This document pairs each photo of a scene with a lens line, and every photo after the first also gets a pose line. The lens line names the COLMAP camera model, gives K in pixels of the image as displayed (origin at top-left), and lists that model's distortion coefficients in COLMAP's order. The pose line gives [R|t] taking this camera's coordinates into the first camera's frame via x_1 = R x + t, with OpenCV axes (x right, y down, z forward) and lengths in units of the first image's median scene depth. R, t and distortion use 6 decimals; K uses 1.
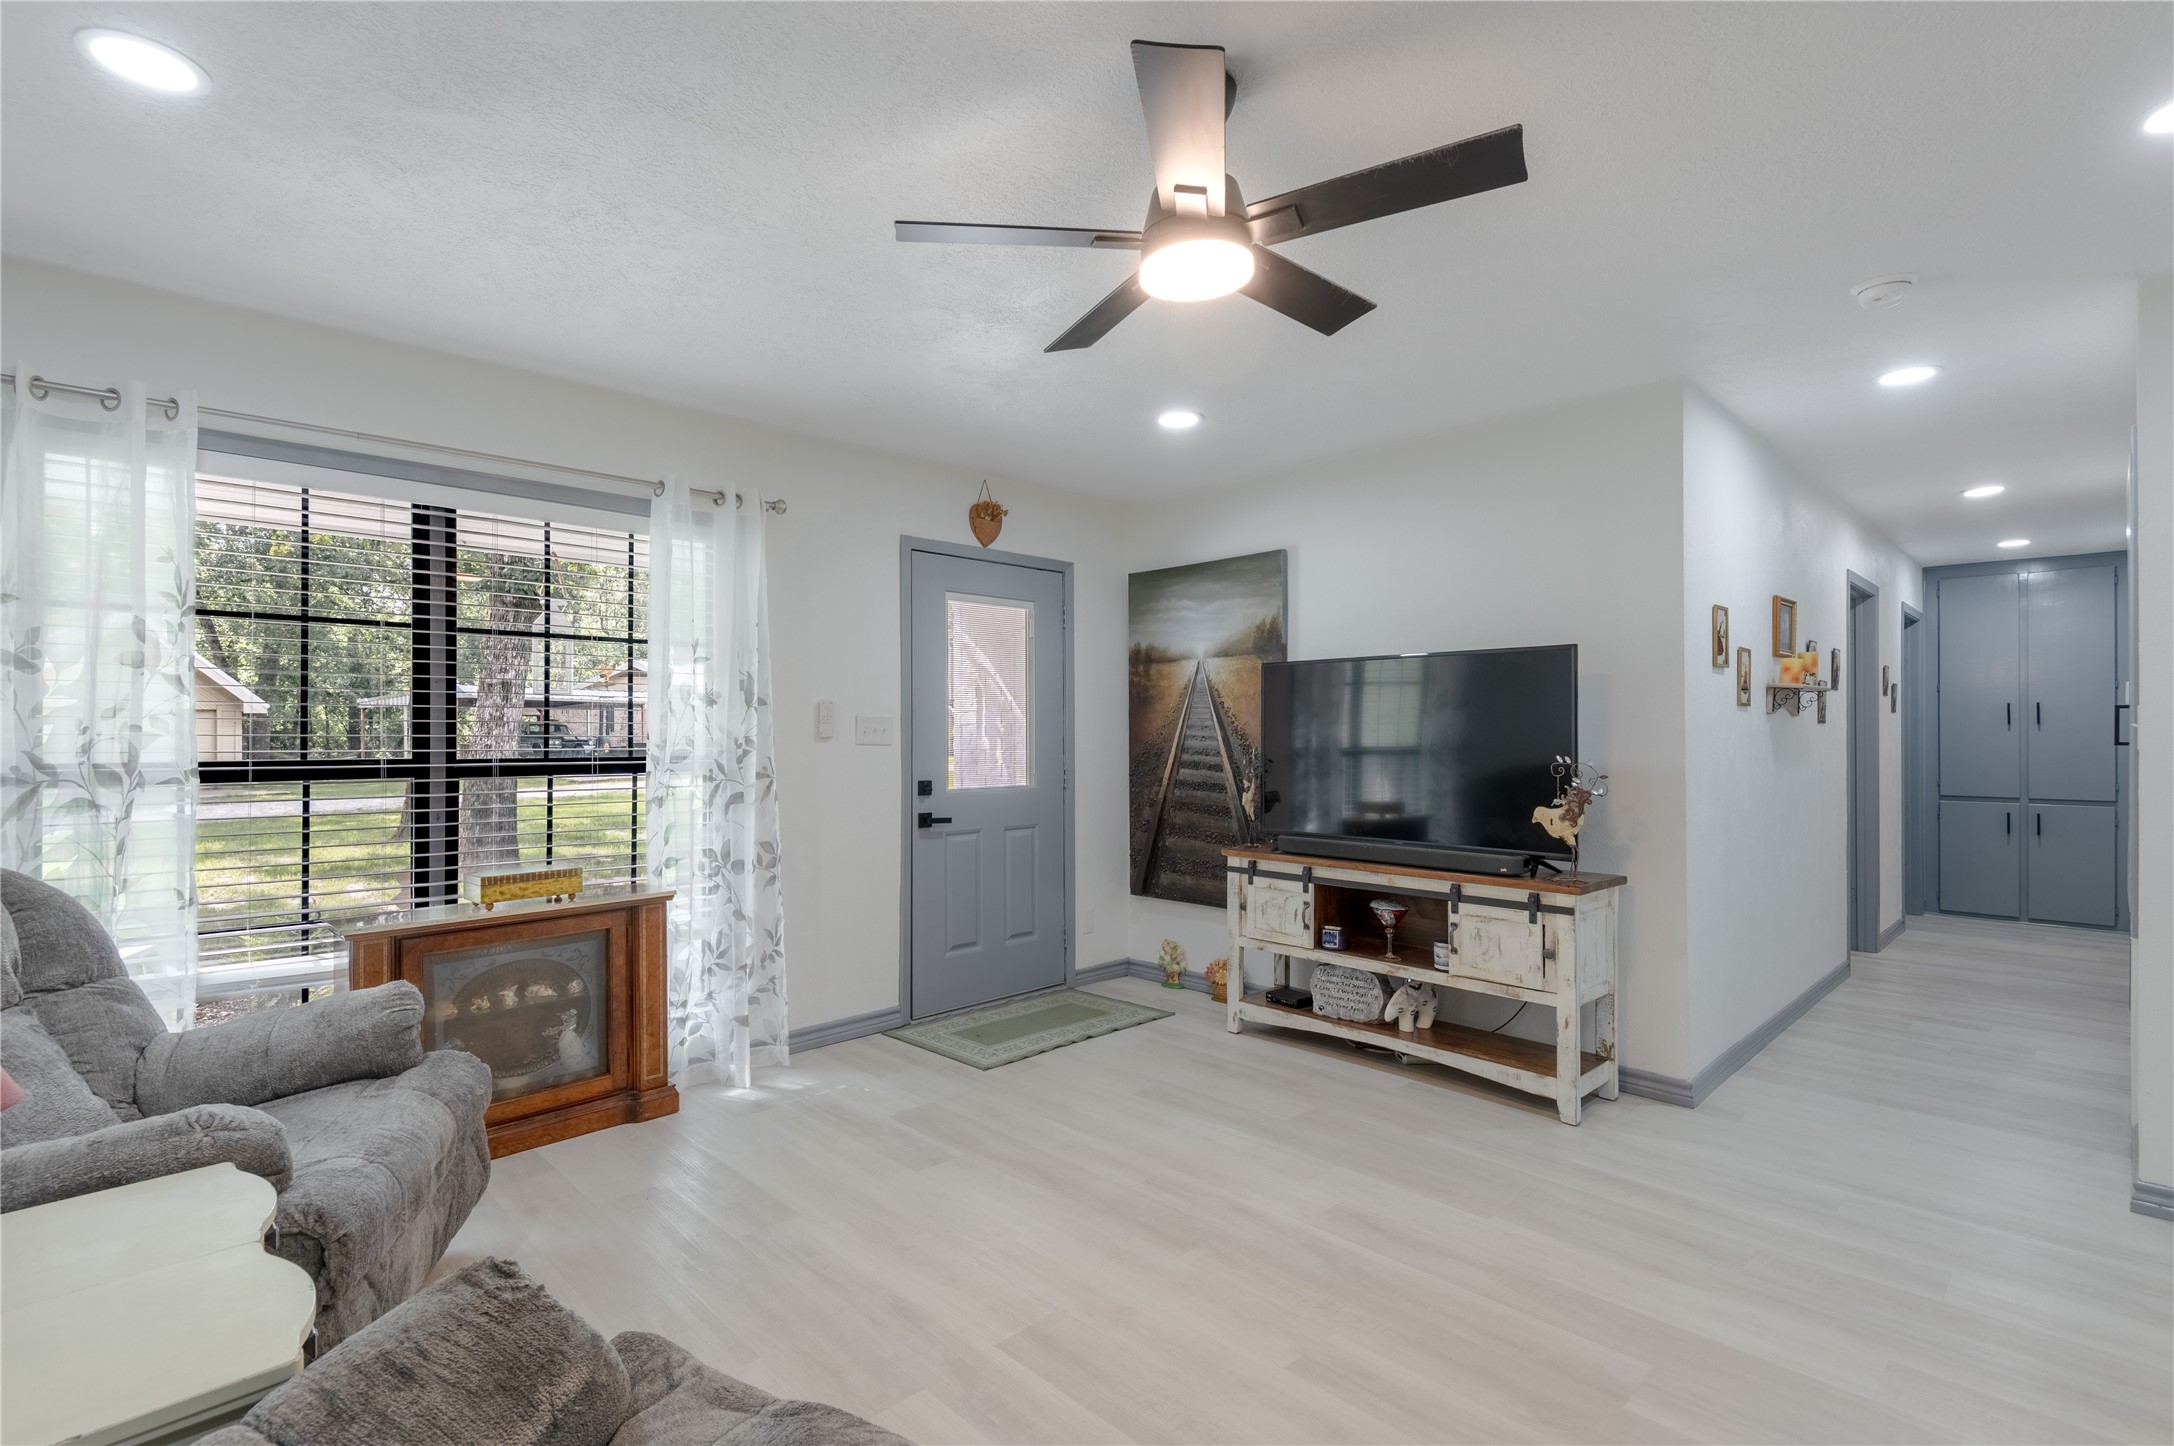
lens RADIAL K [[997.0, 0, 1078.1], [0, 997.0, 726.4], [0, 0, 1]] dist [0.041842, -0.033769]
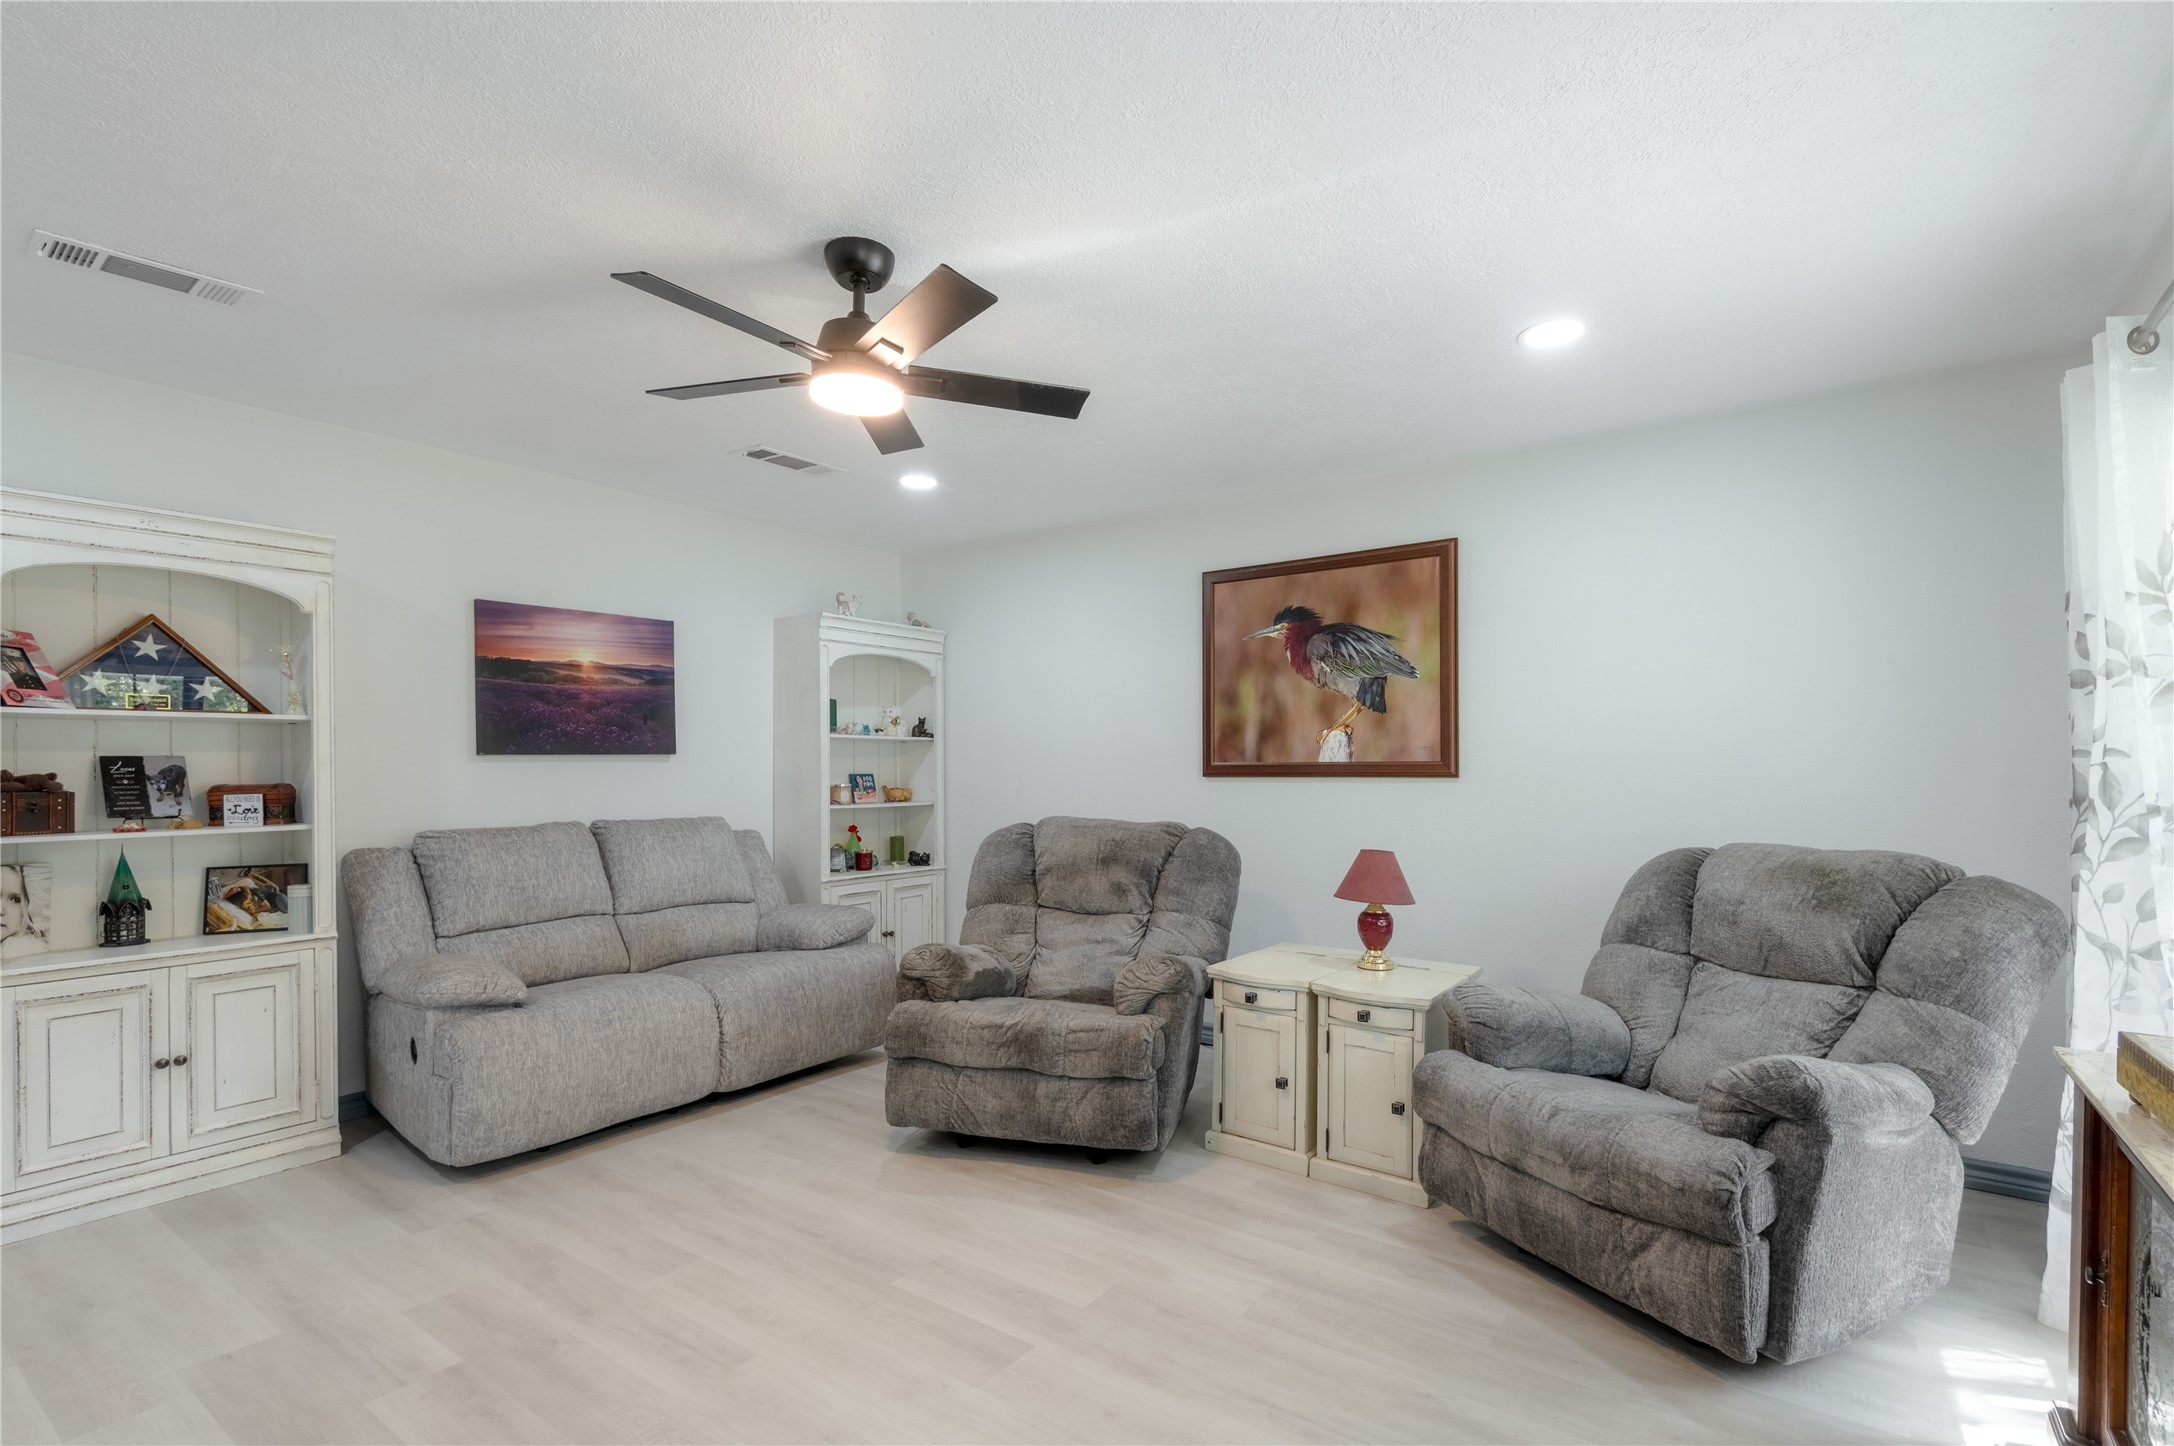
lens RADIAL K [[997.0, 0, 1078.1], [0, 997.0, 726.4], [0, 0, 1]] dist [0.041842, -0.033769]
pose [[-0.986844, -0.005601, -0.161576, 0.025411], [0.002260, 0.998824, -0.048423, 0.013595], [0.161657, -0.048151, -0.985672, 1.147462]]
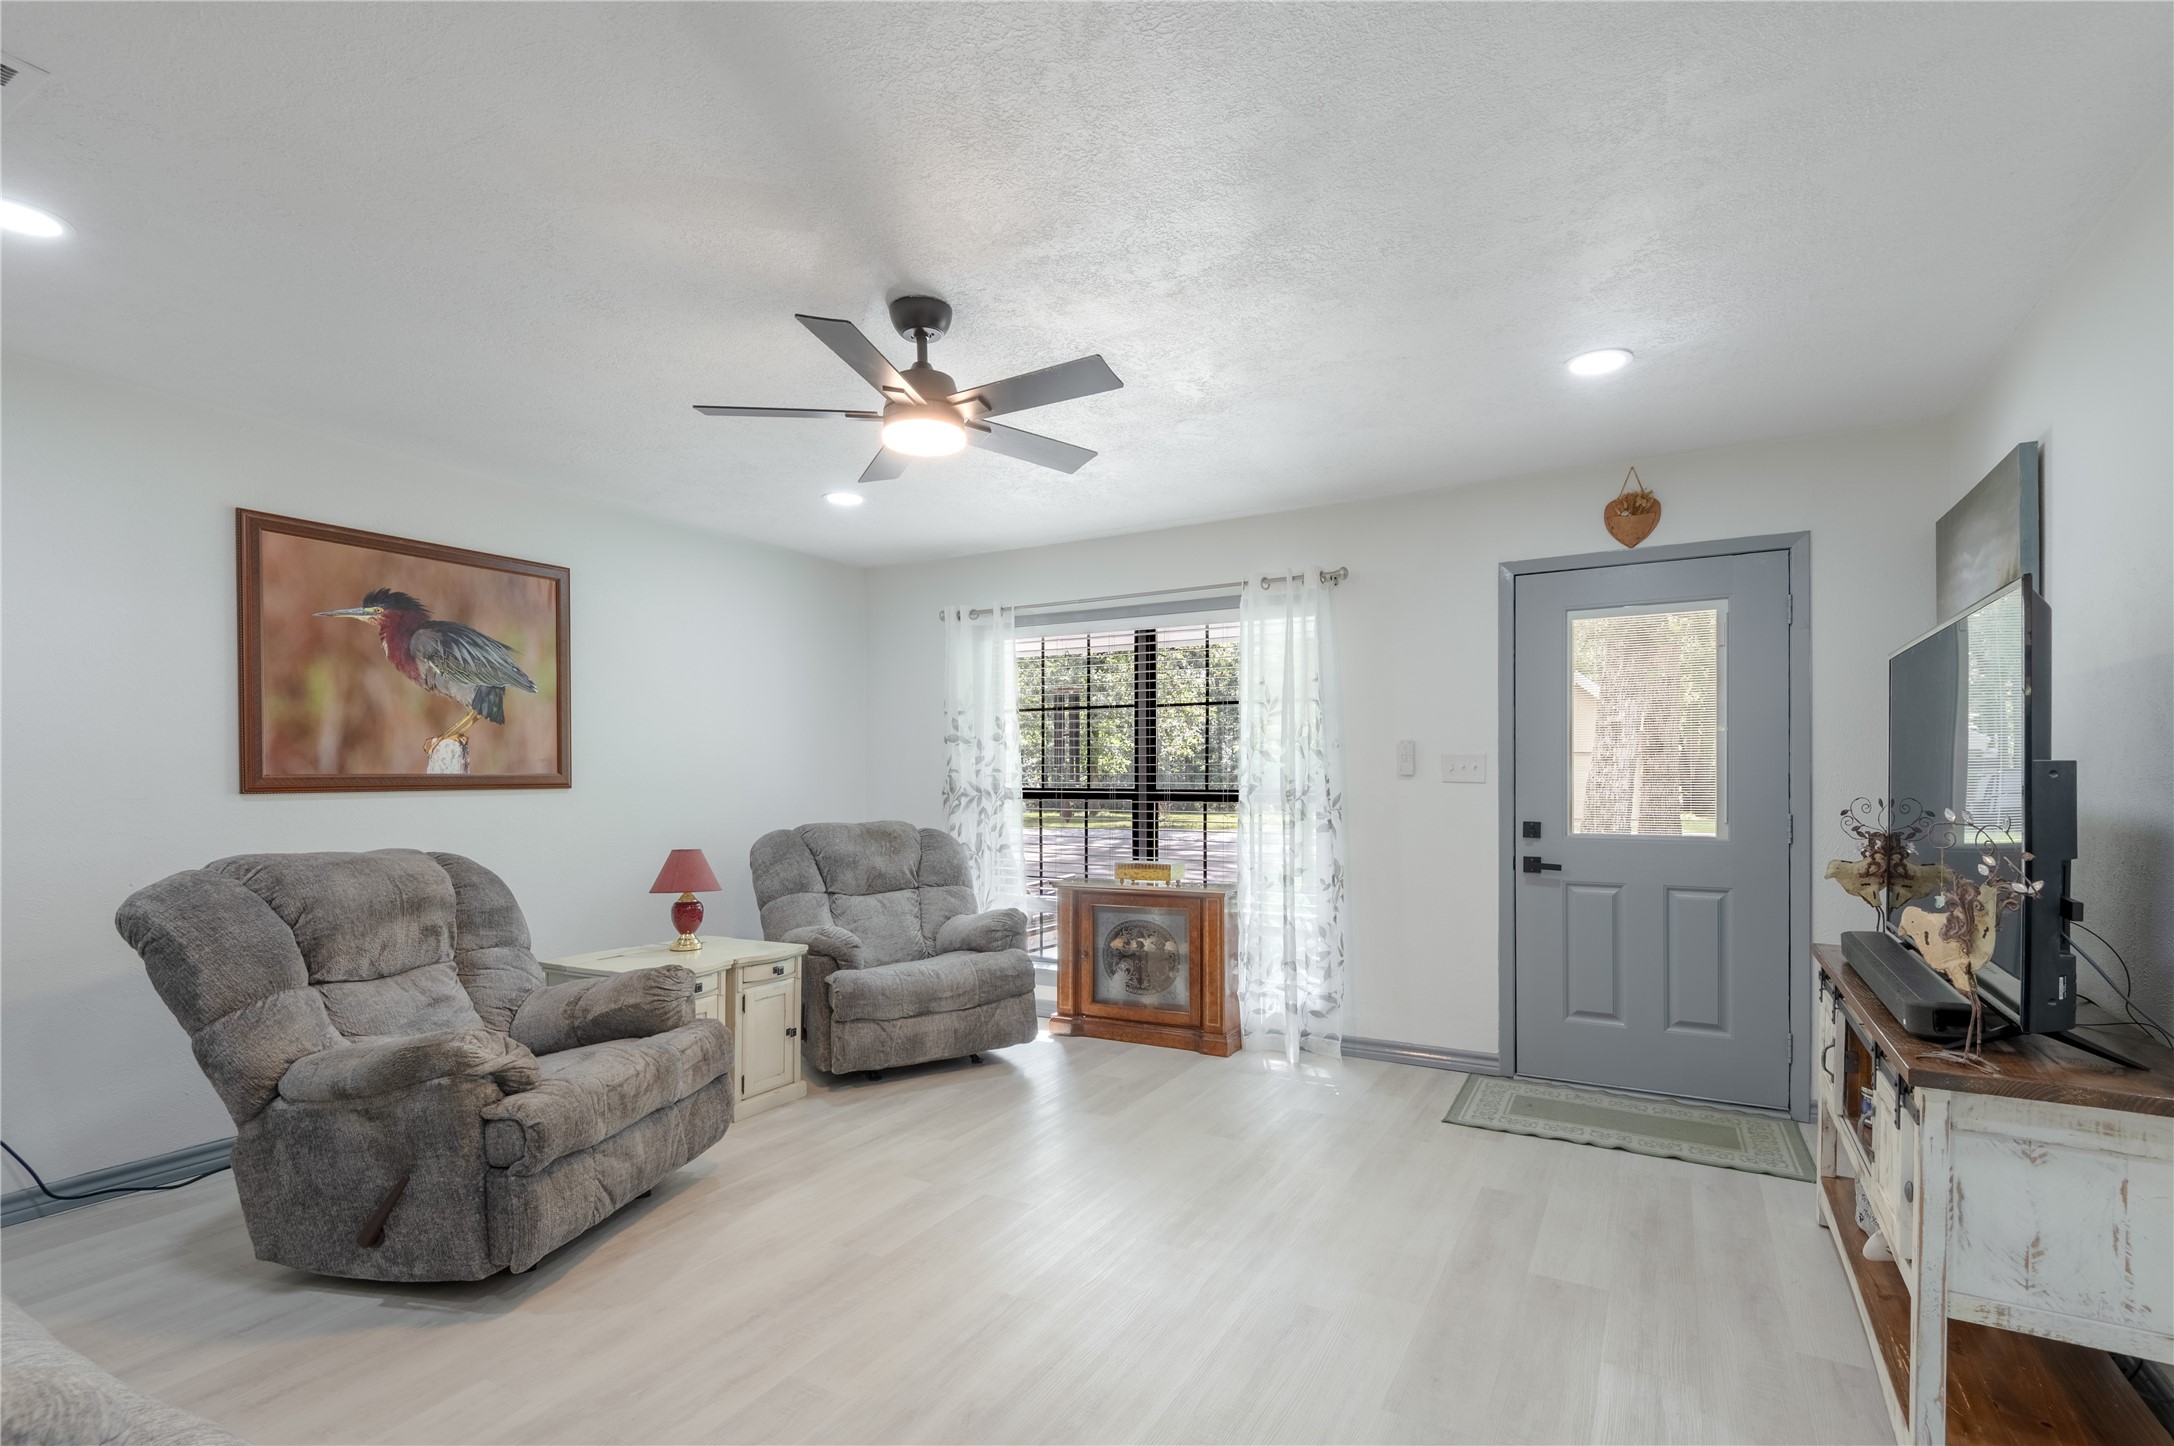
lens RADIAL K [[1026.2, 0, 1077.9], [0, 1026.2, 761.8], [0, 0, 1]] dist [0.023026, -0.037478]
pose [[0.266961, -0.013991, -0.963606, 0.772977], [0.010468, 0.999878, -0.011617, 0.006596], [0.963651, -0.006985, 0.267075, 0.404971]]
